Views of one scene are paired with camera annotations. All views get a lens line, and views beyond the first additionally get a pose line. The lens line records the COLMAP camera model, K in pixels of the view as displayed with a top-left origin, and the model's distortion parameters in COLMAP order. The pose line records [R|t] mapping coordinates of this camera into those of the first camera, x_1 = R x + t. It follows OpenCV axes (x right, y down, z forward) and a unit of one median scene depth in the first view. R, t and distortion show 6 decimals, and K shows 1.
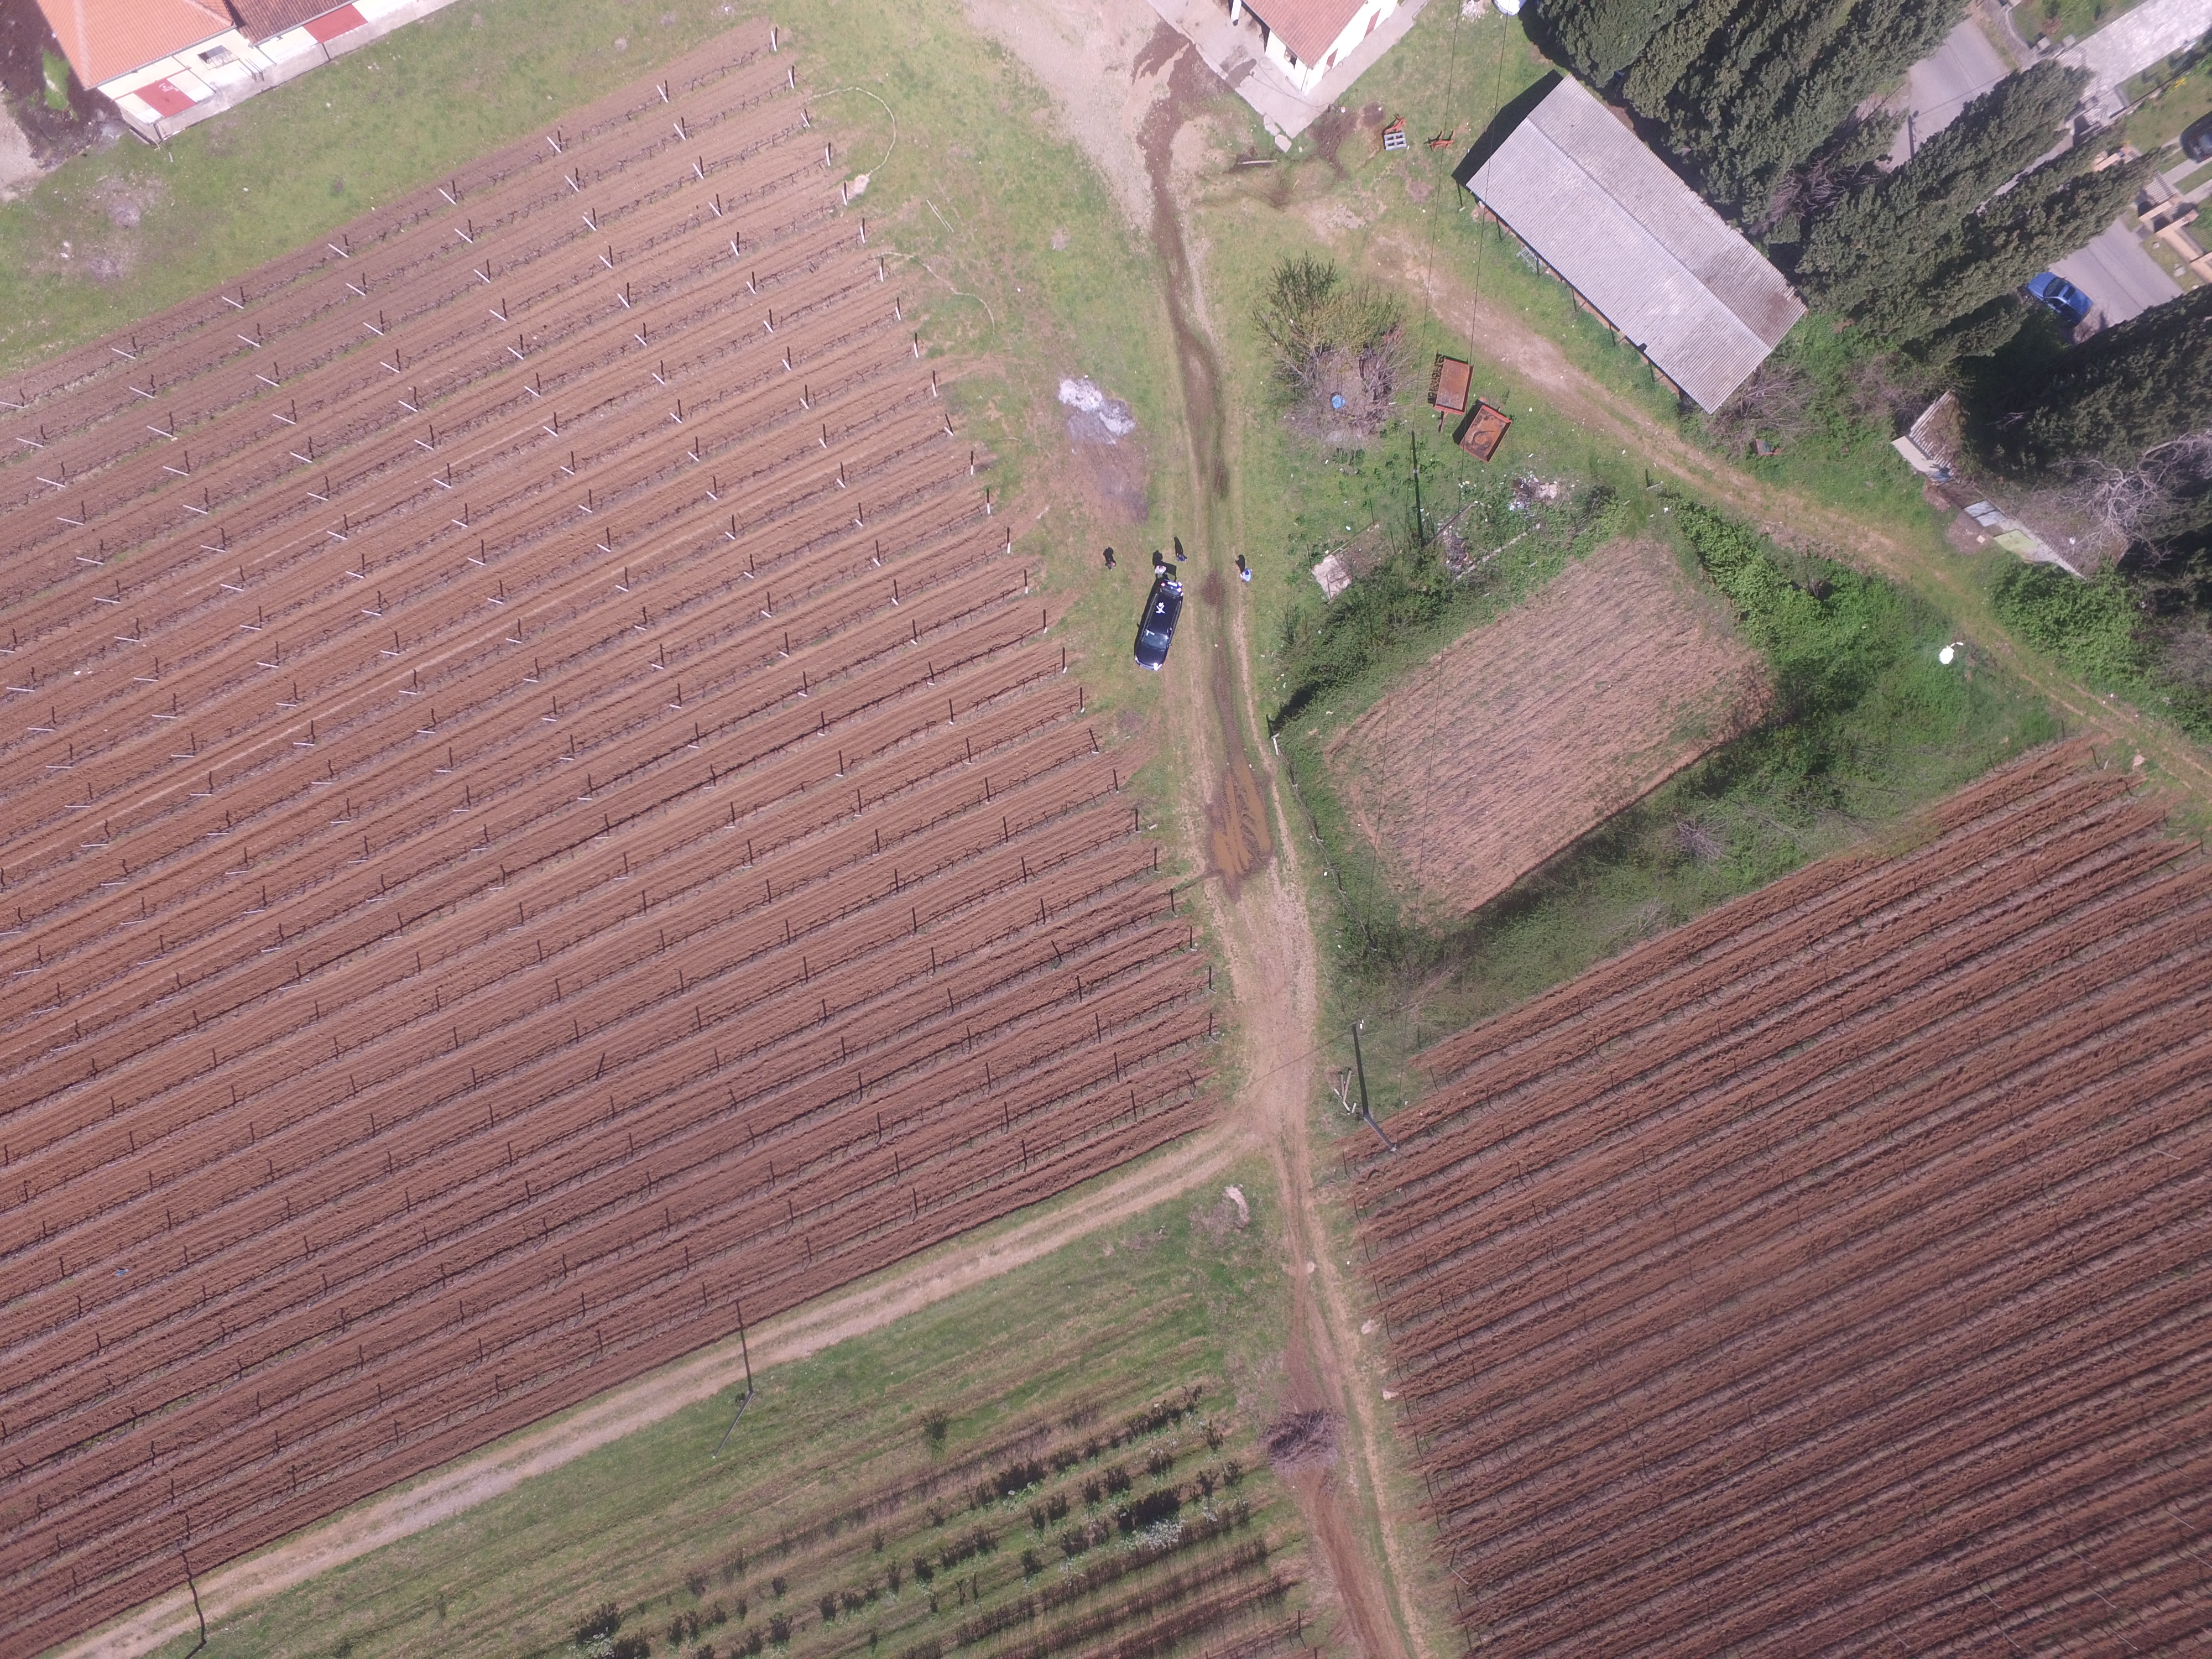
lens RADIAL K [[1601.1, 0, 1106.9], [0, 1601.1, 842.9], [0, 0, 1]] dist [-0.154693, 0.235395]
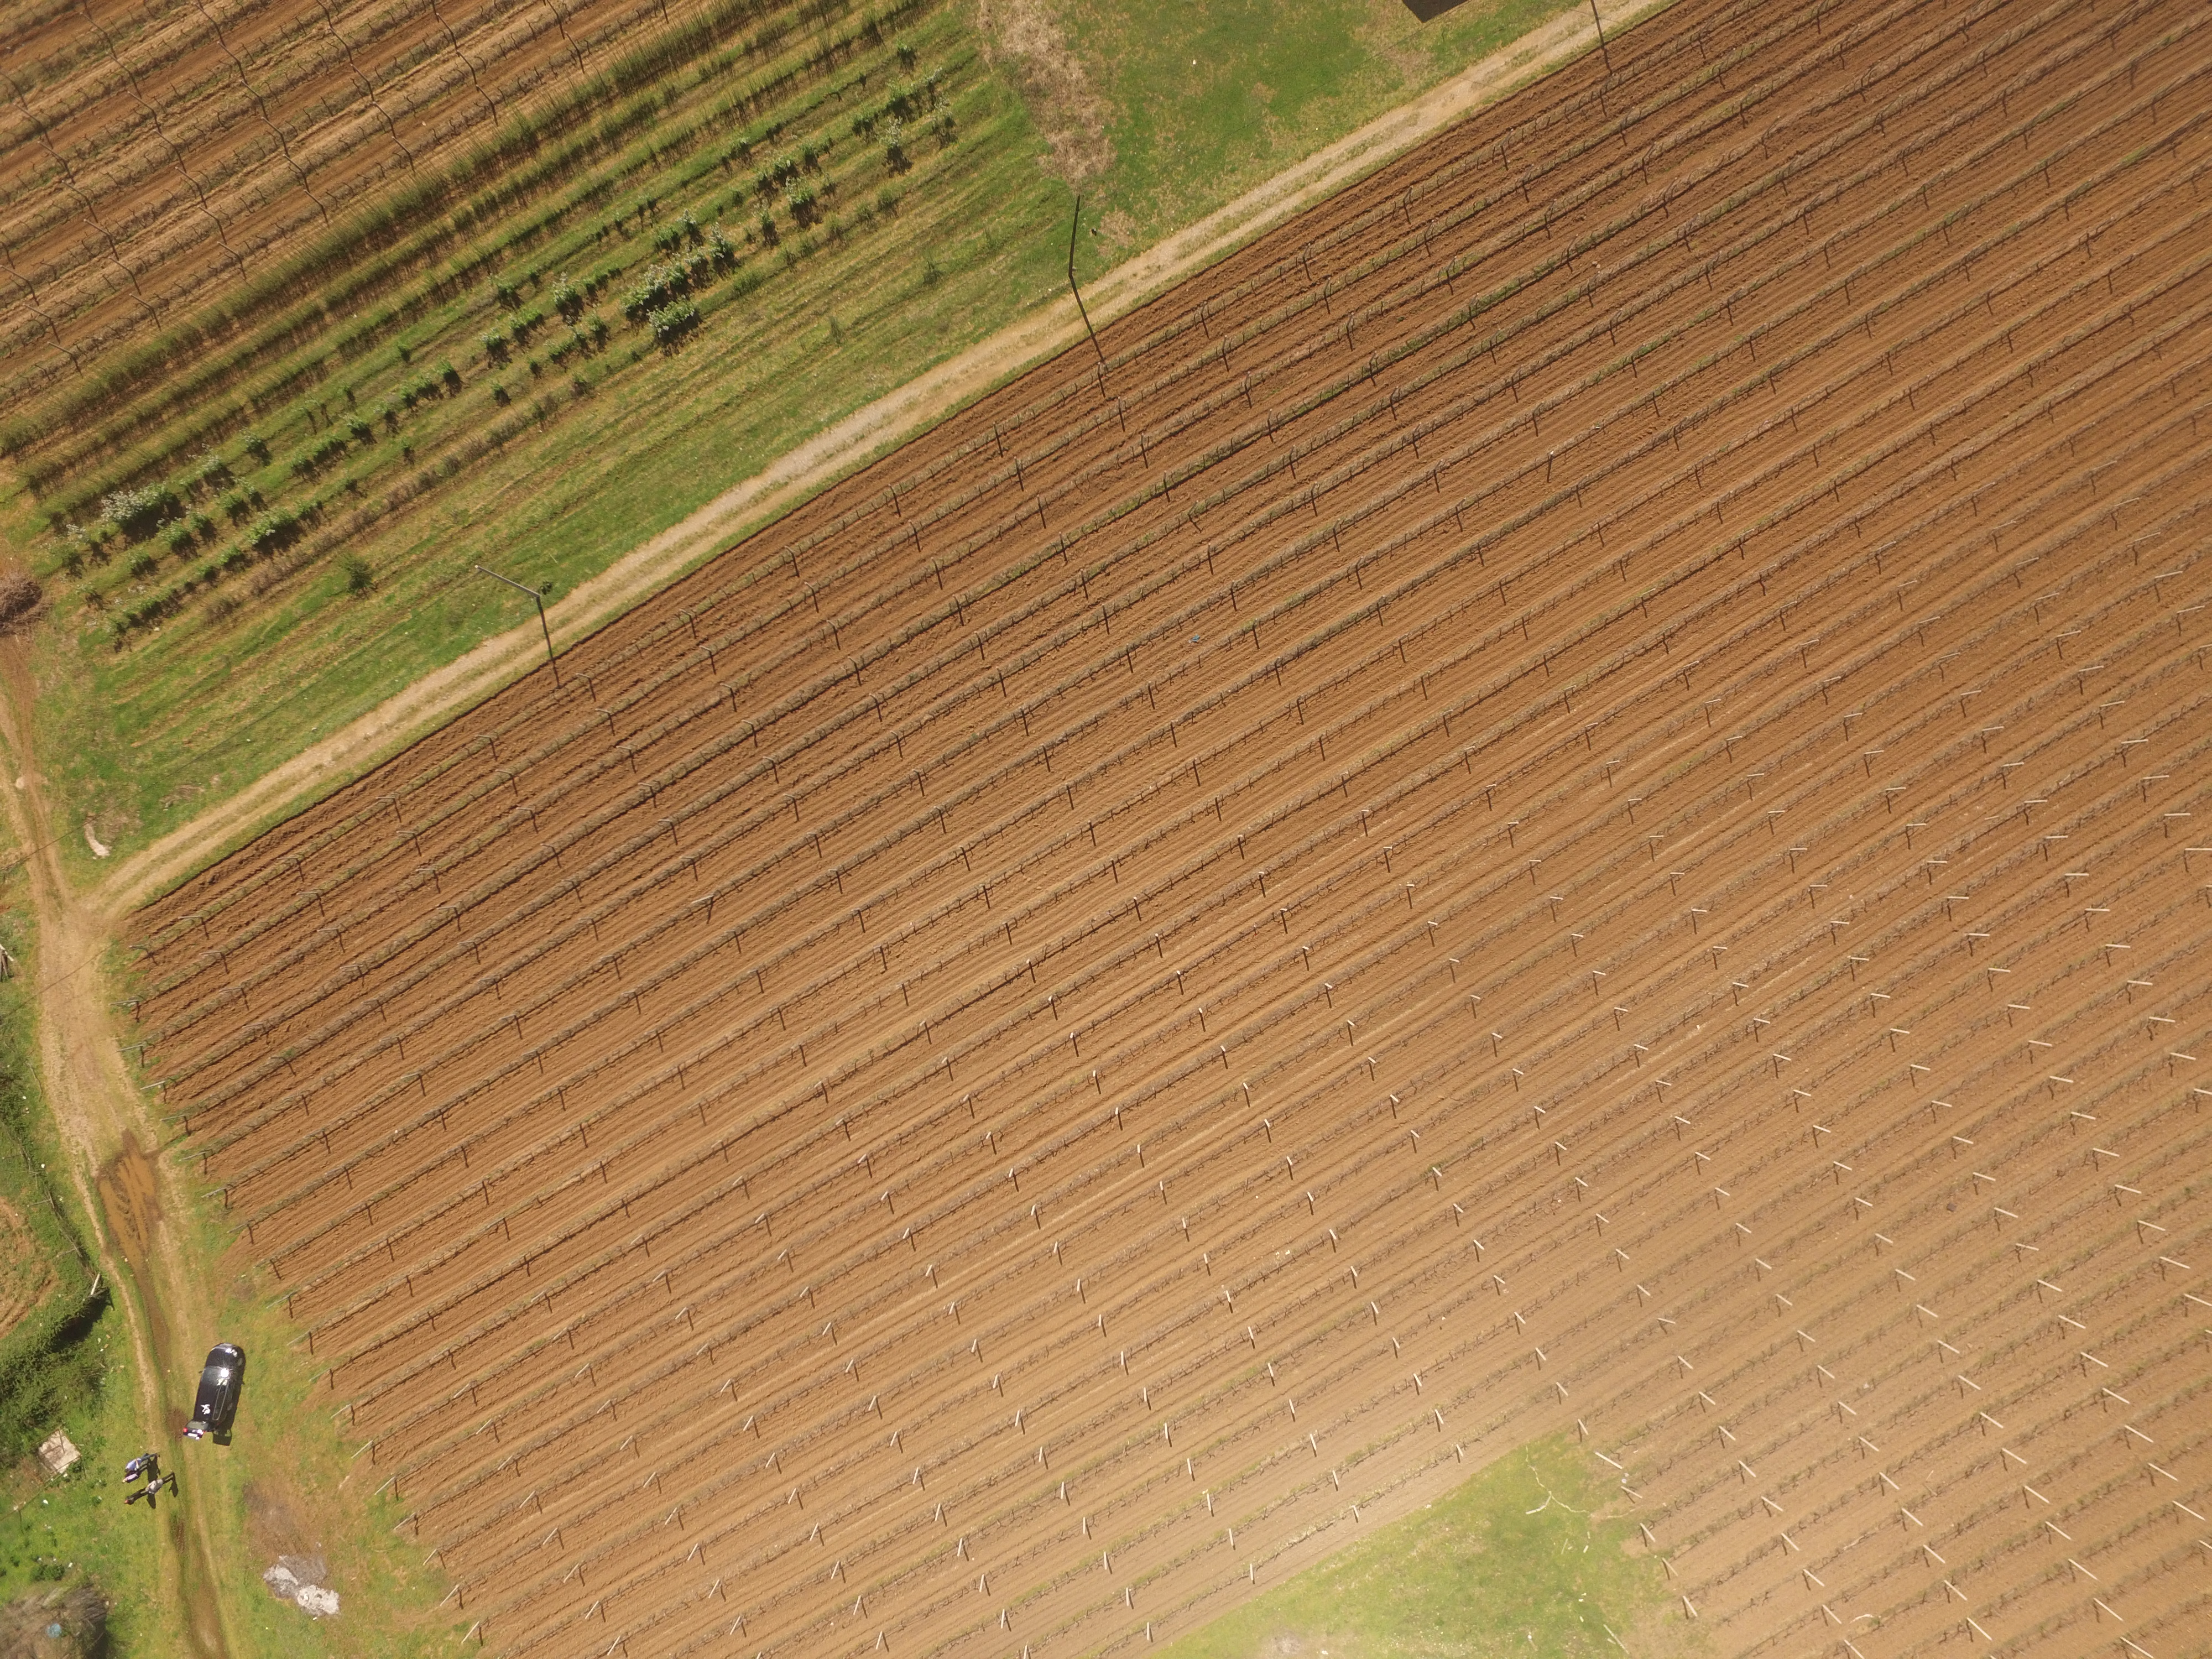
lens RADIAL K [[1587.4, 0, 1105.8], [0, 1587.4, 838.7], [0, 0, 1]] dist [-0.150891, 0.225339]
pose [[-0.993252, 0.099982, 0.058770, -0.631512], [-0.102124, -0.994168, -0.034643, 0.195171], [0.054964, -0.040411, 0.997670, 0.024663]]
